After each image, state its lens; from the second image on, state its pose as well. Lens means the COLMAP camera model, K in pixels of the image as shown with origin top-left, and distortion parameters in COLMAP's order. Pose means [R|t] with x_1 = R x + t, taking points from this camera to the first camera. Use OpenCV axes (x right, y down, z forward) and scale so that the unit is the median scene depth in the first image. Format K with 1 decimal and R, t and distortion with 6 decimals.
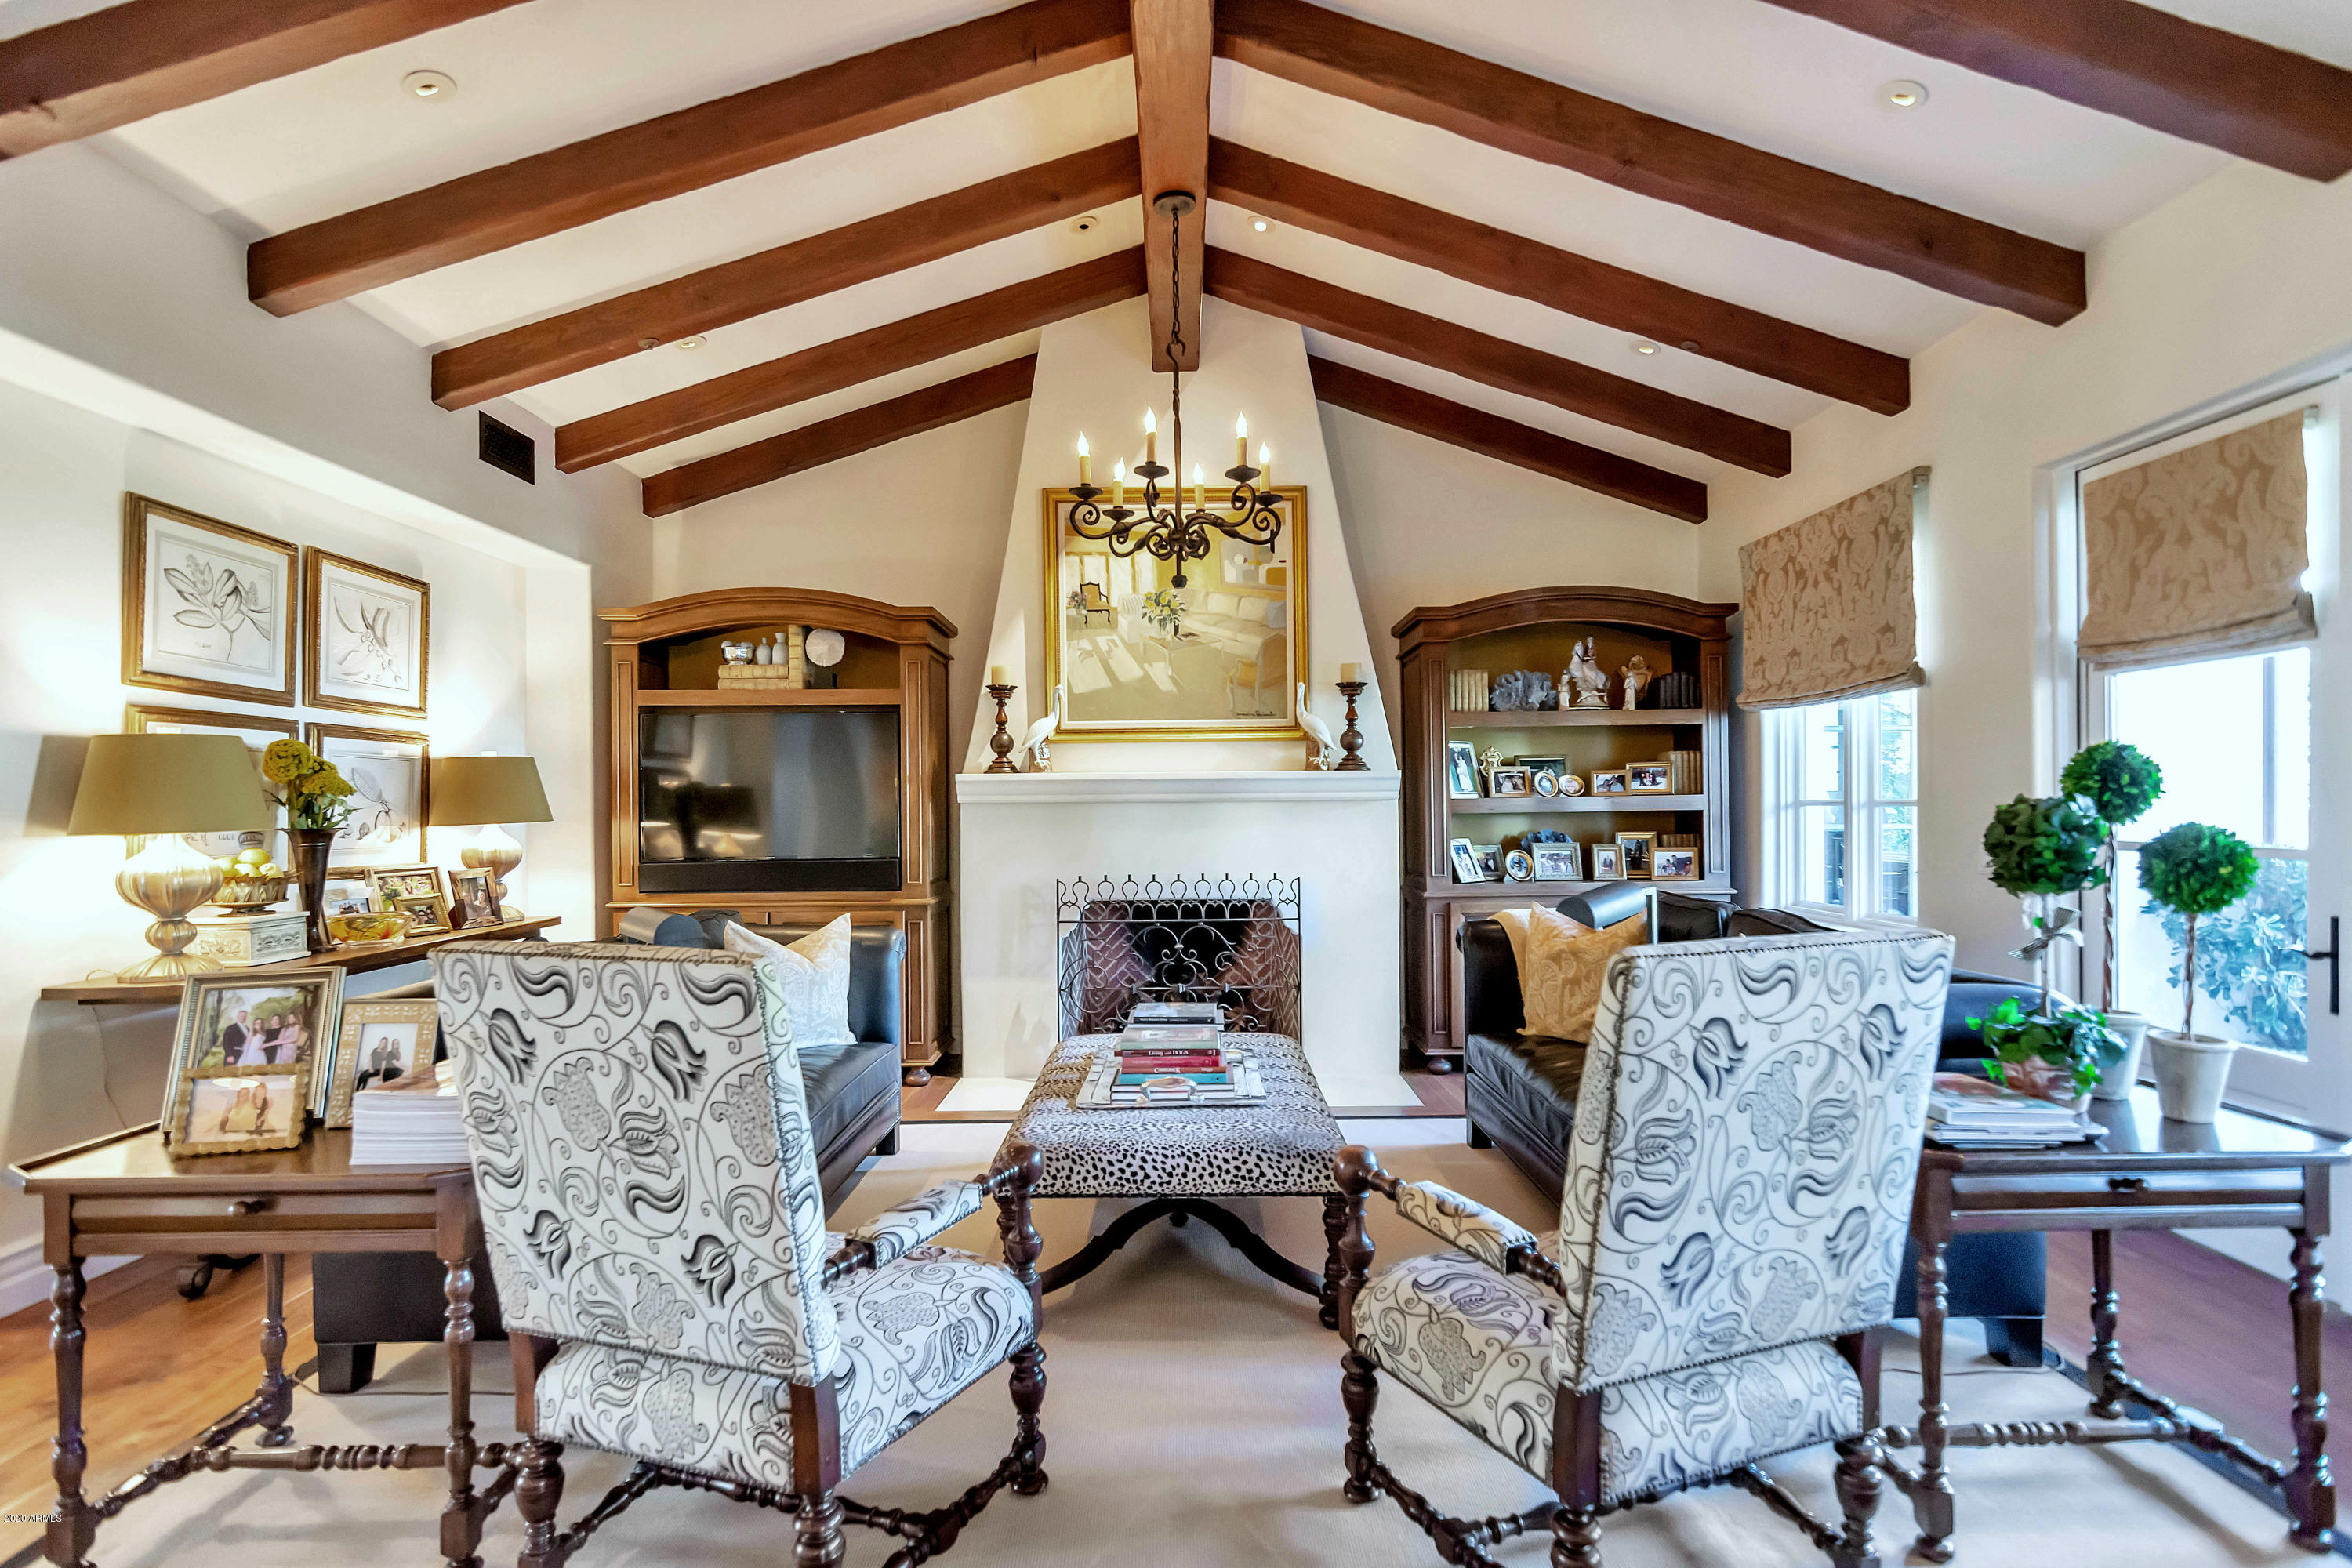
lens RADIAL K [[1135.4, 0, 1182.6], [0, 1135.4, 806.3], [0, 0, 1]] dist [0.000451, -0.001136]
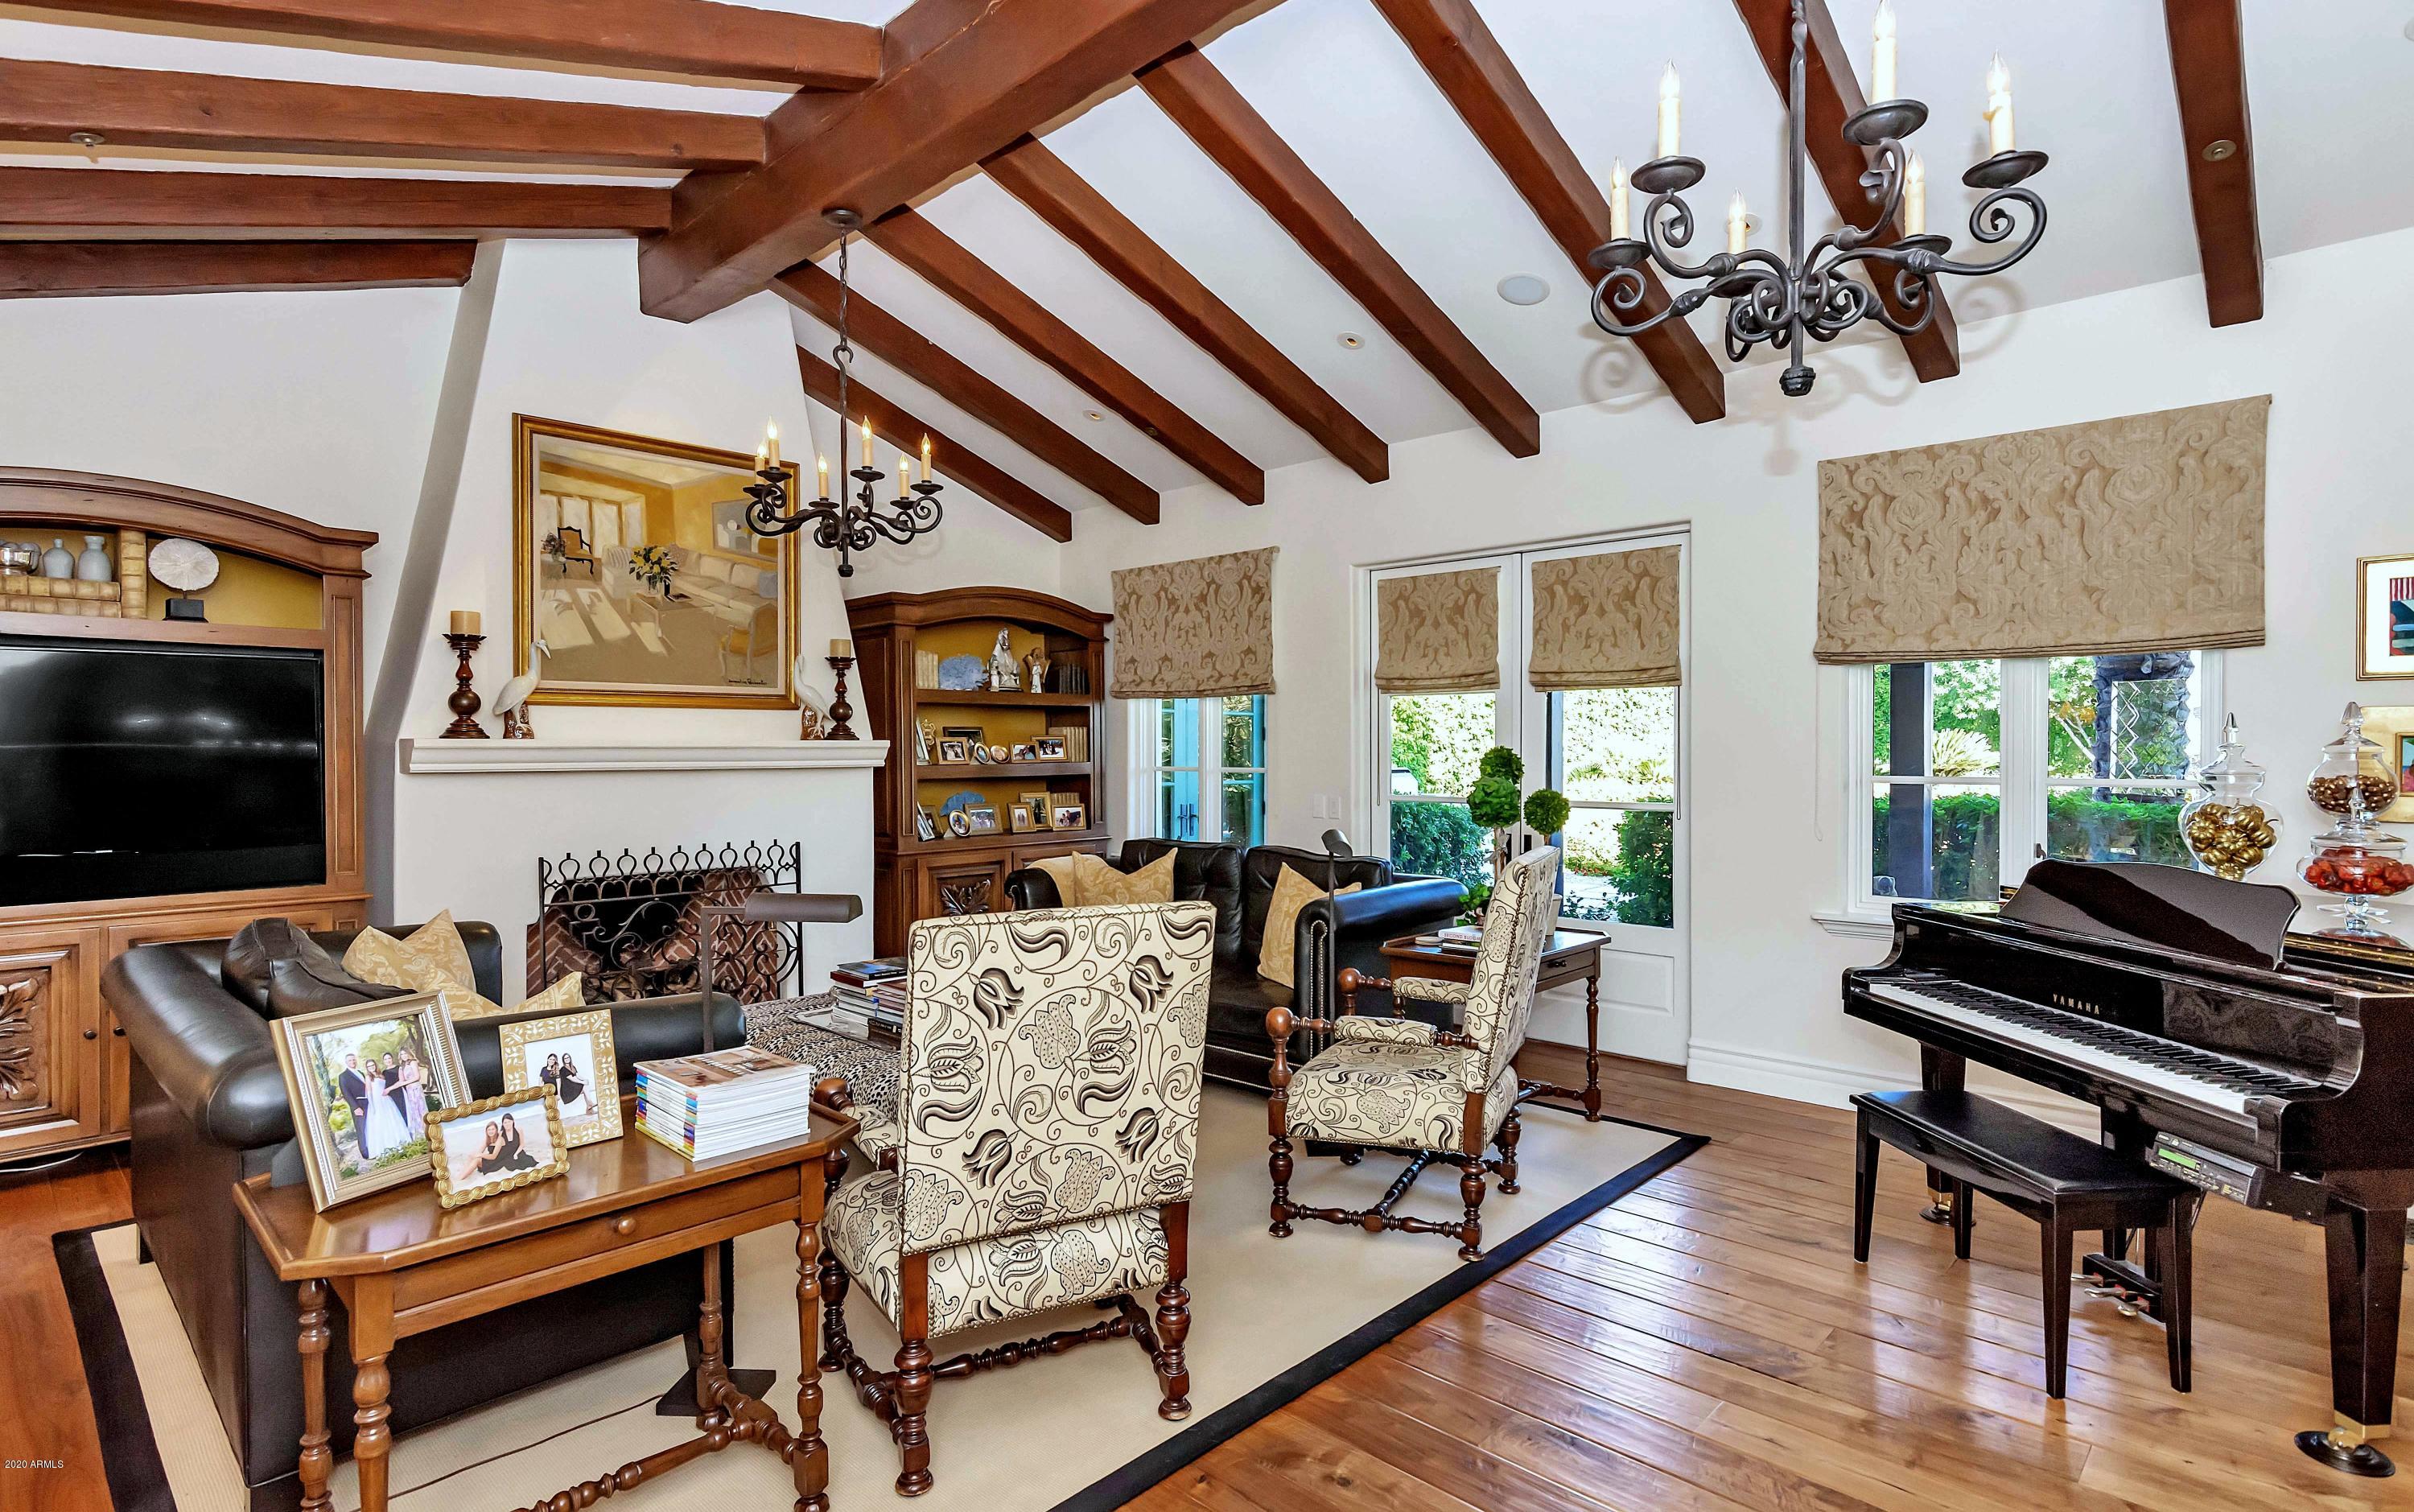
lens RADIAL K [[1209.9, 0, 1199.9], [0, 1209.9, 743.3], [0, 0, 1]] dist [0.038841, -0.000079]
pose [[0.702751, 0.010993, 0.711351, -0.421211], [-0.002317, 0.999911, -0.013163, -0.014155], [-0.711432, 0.007602, 0.702714, -0.037334]]
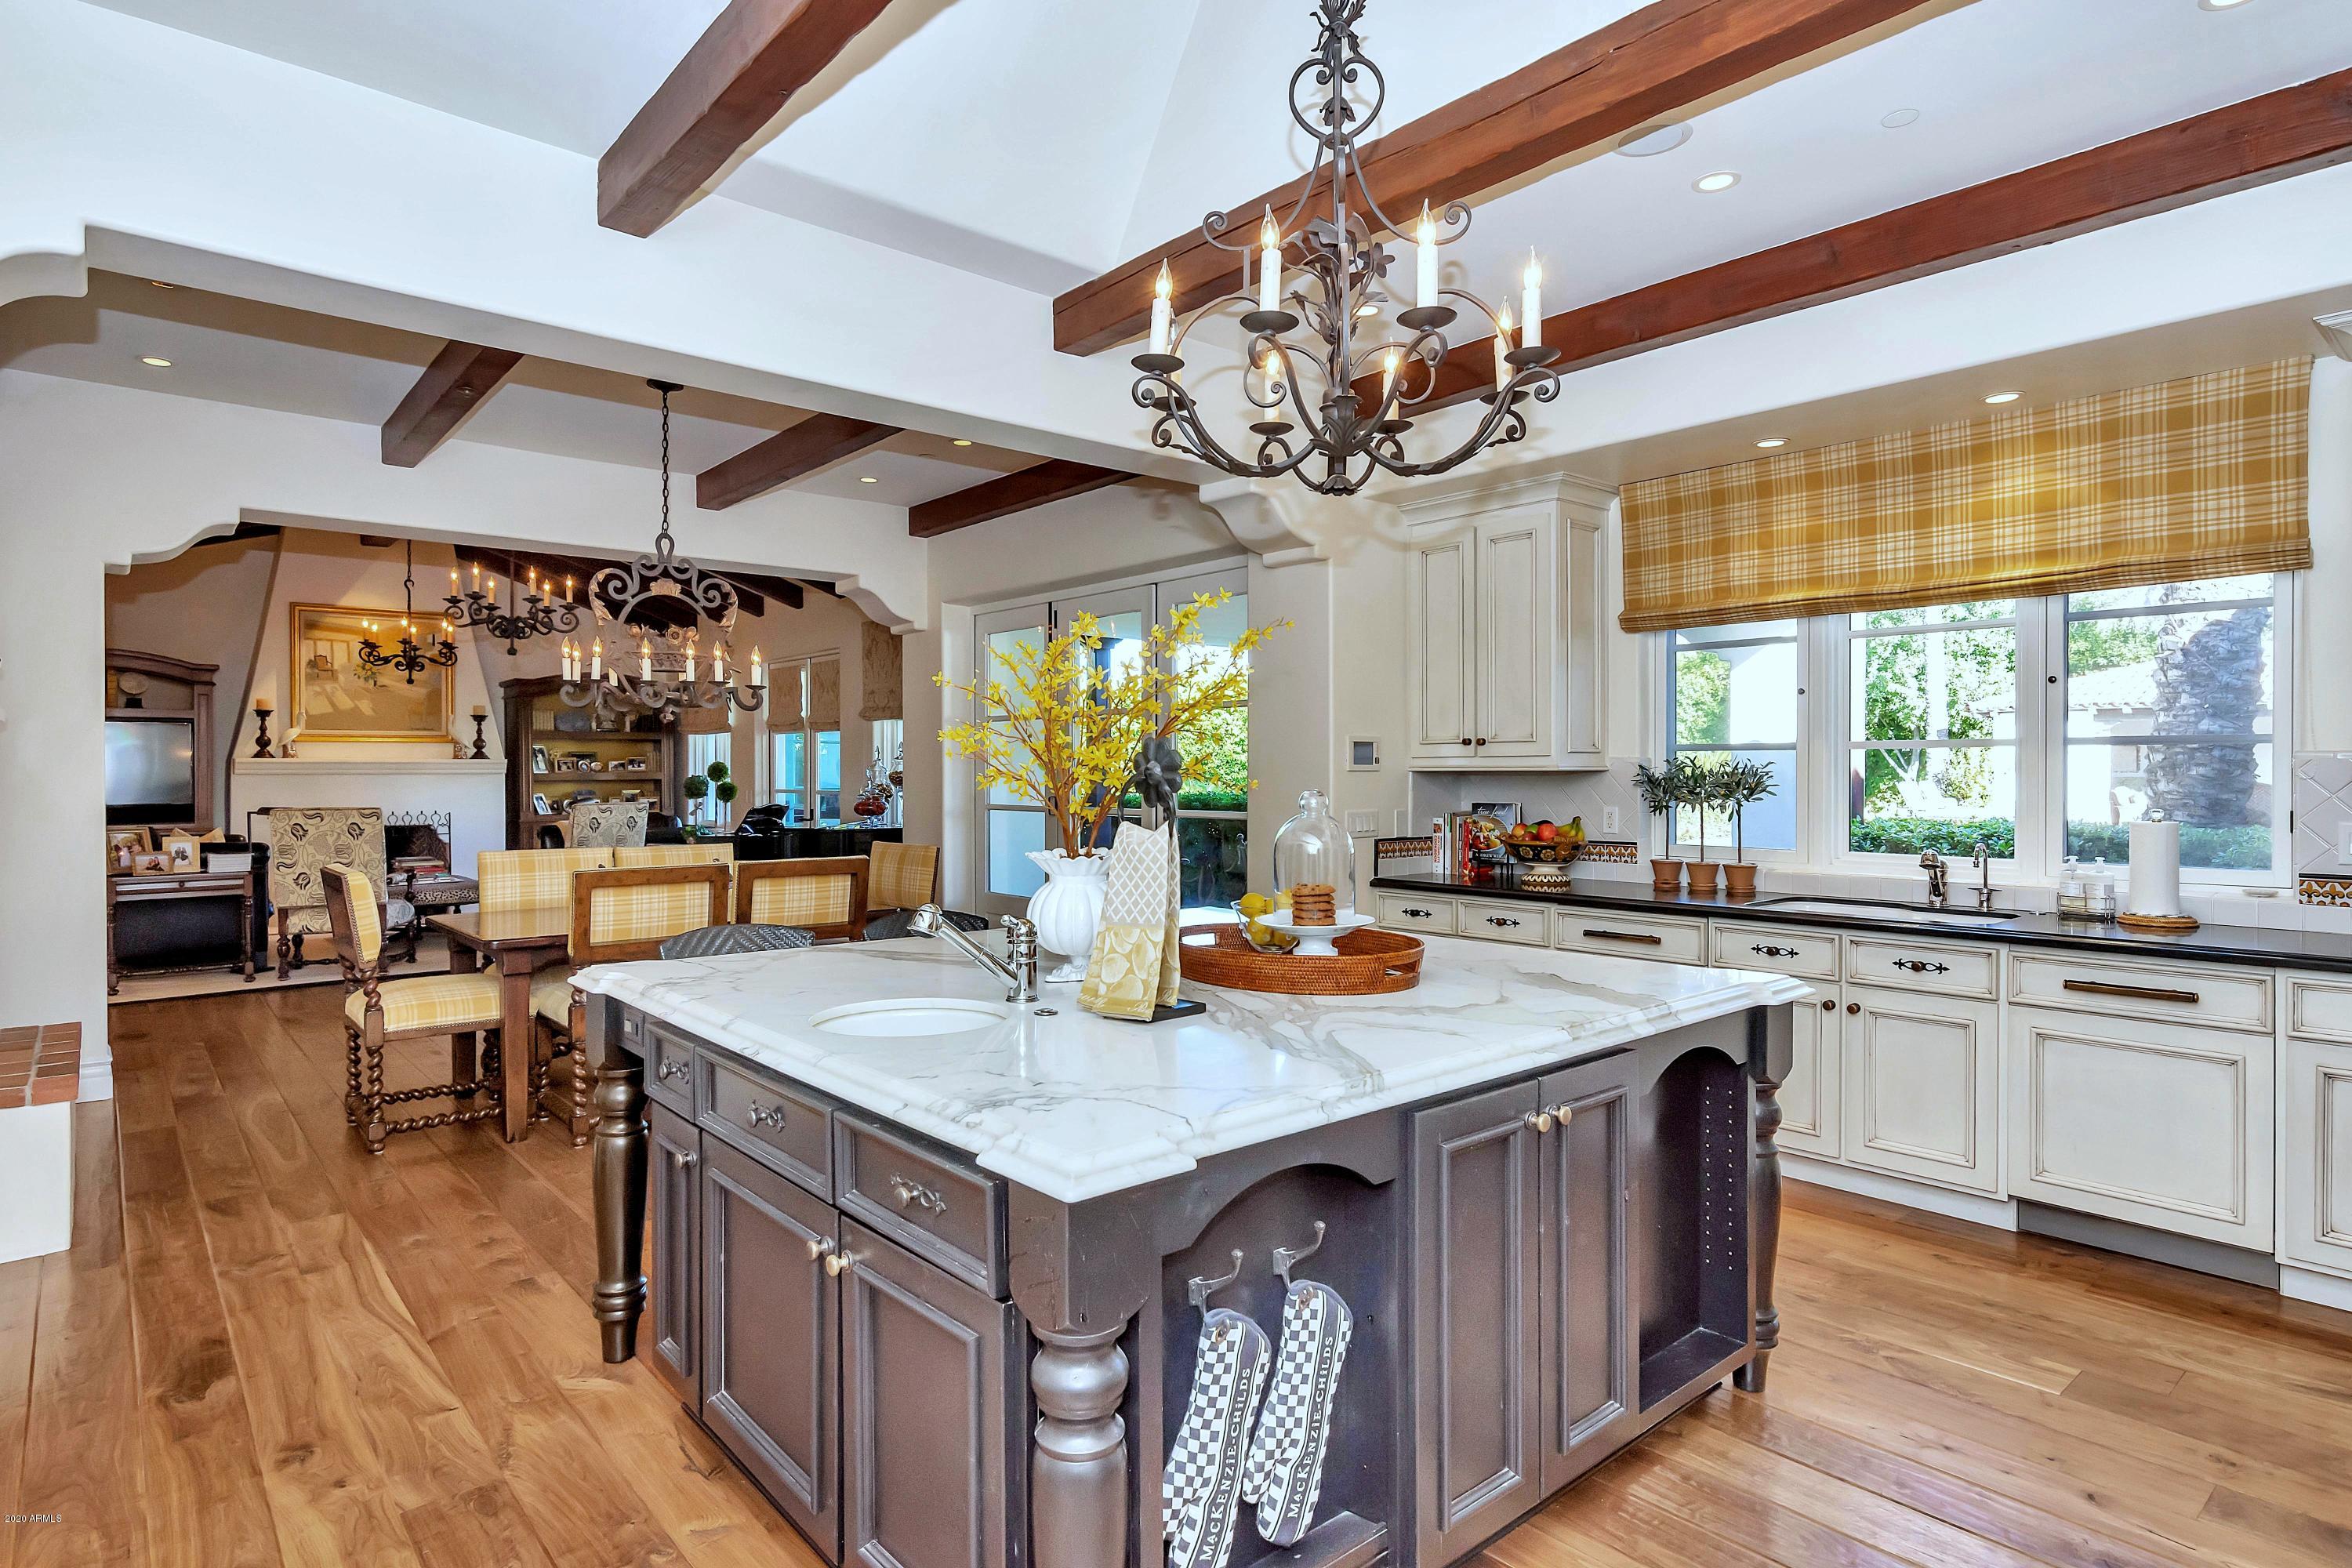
lens RADIAL K [[1231.8, 0, 1173.5], [0, 1231.8, 779.9], [0, 0, 1]] dist [0.001747, 0.000309]
pose [[0.755276, 0.002710, 0.655401, -0.349146], [-0.002977, 0.999995, -0.000703, 0.003202], [-0.655400, -0.001420, 0.755281, -1.433553]]
